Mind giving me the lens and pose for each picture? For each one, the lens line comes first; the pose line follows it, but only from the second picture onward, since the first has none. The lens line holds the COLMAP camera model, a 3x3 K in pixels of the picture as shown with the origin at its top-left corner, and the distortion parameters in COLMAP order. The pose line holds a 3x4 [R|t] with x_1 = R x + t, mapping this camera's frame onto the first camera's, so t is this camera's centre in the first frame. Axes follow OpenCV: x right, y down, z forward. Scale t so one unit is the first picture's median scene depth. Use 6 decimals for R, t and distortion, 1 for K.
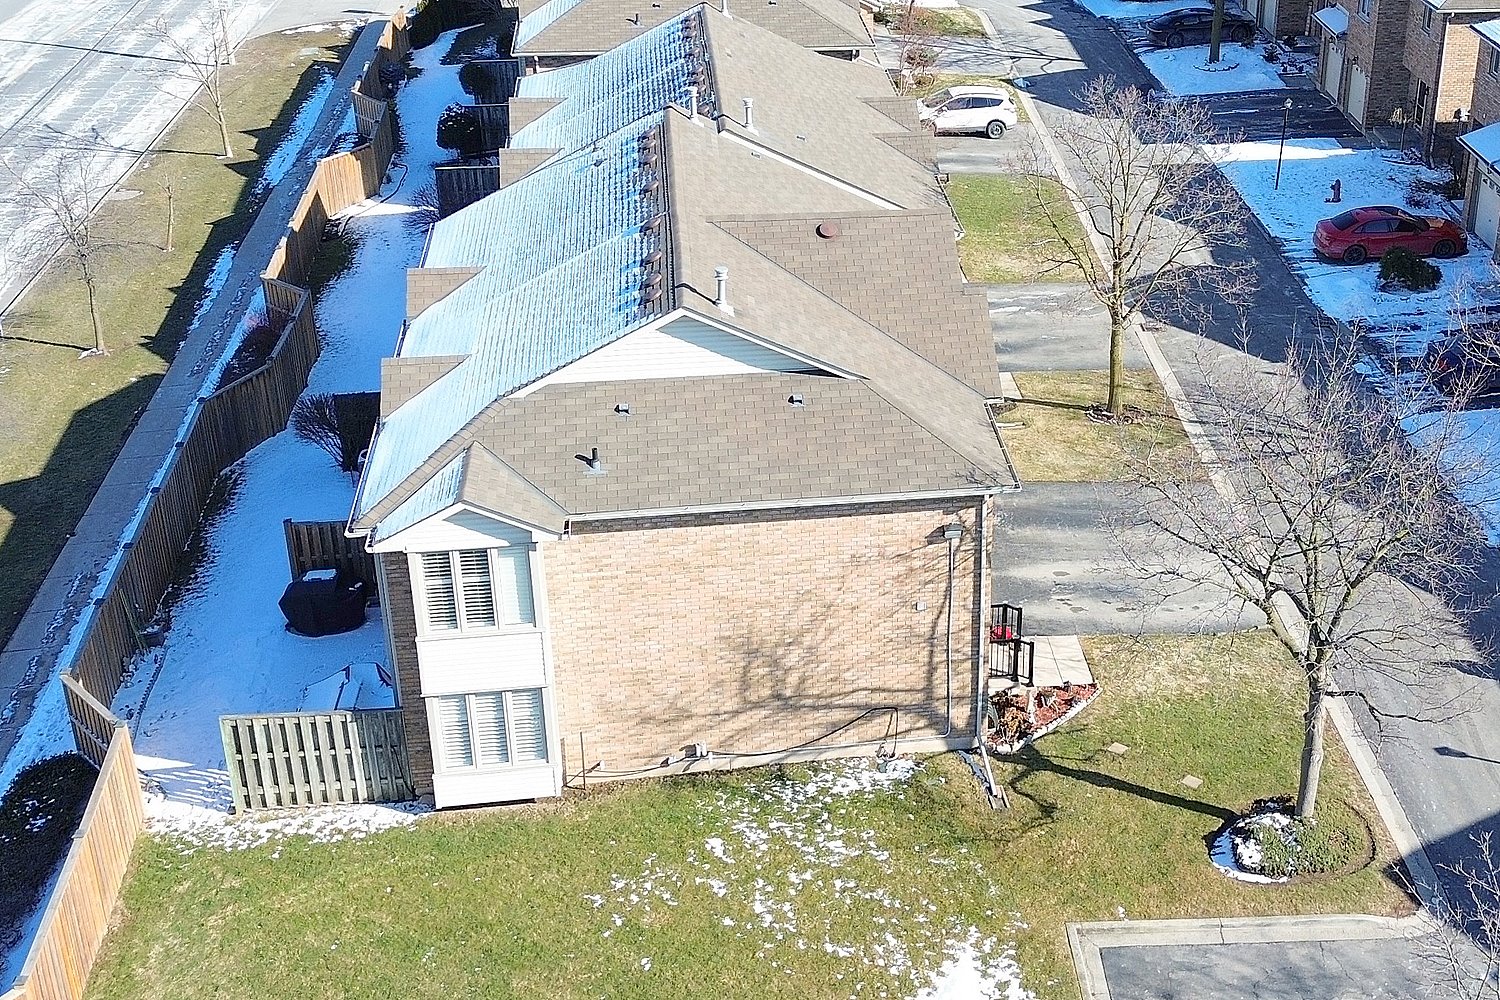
lens RADIAL K [[1771.9, 0, 879.5], [0, 1771.9, 472.5], [0, 0, 1]] dist [0.154800, -0.693150]
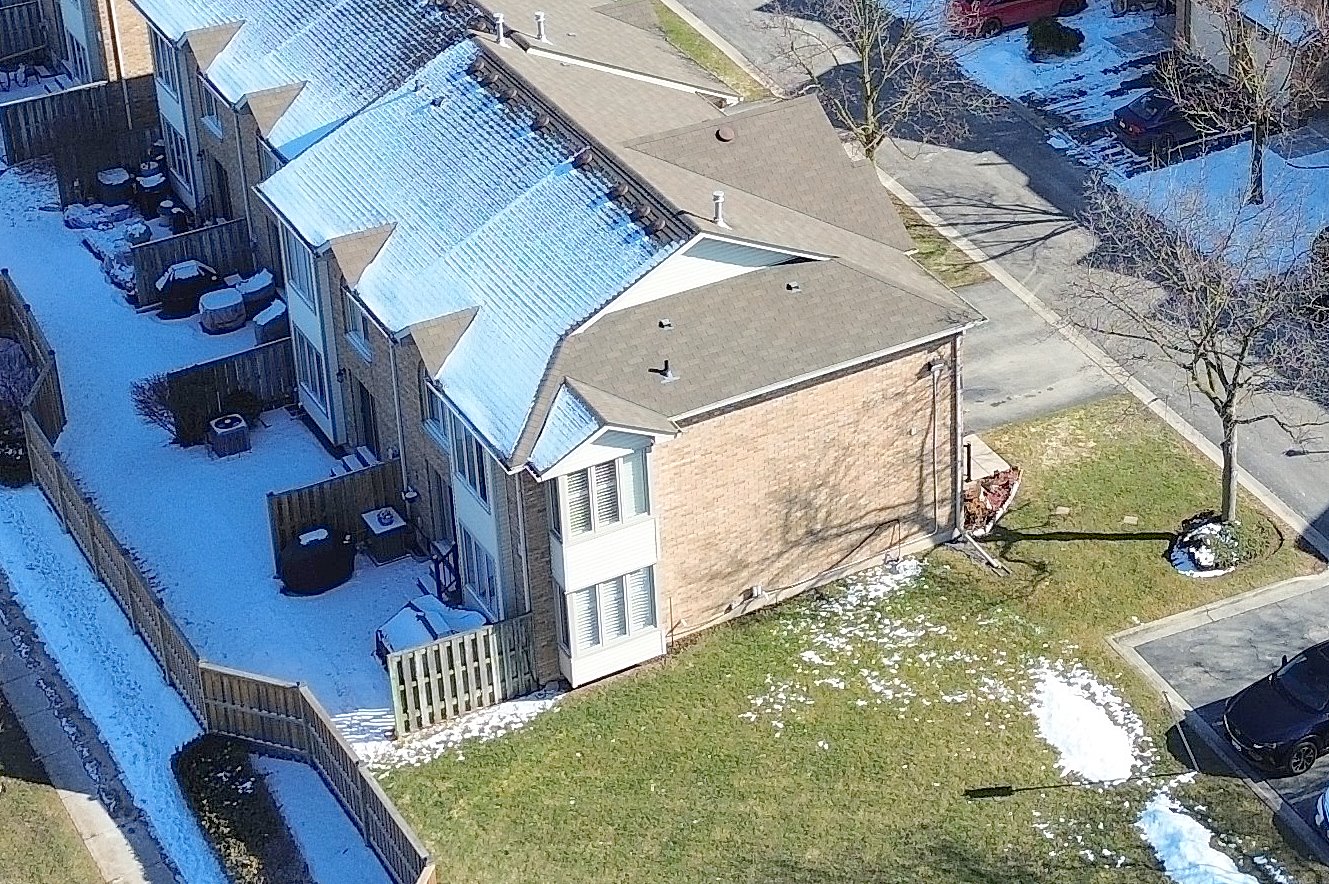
lens RADIAL K [[2889.3, 0, 664.5], [0, 2889.3, 442.0], [0, 0, 1]] dist [-0.031202, -0.366086]
pose [[0.930973, -0.221860, 0.289945, -0.713135], [0.202862, 0.974645, 0.094420, -0.139584], [-0.303541, -0.029083, 0.952374, -0.838675]]
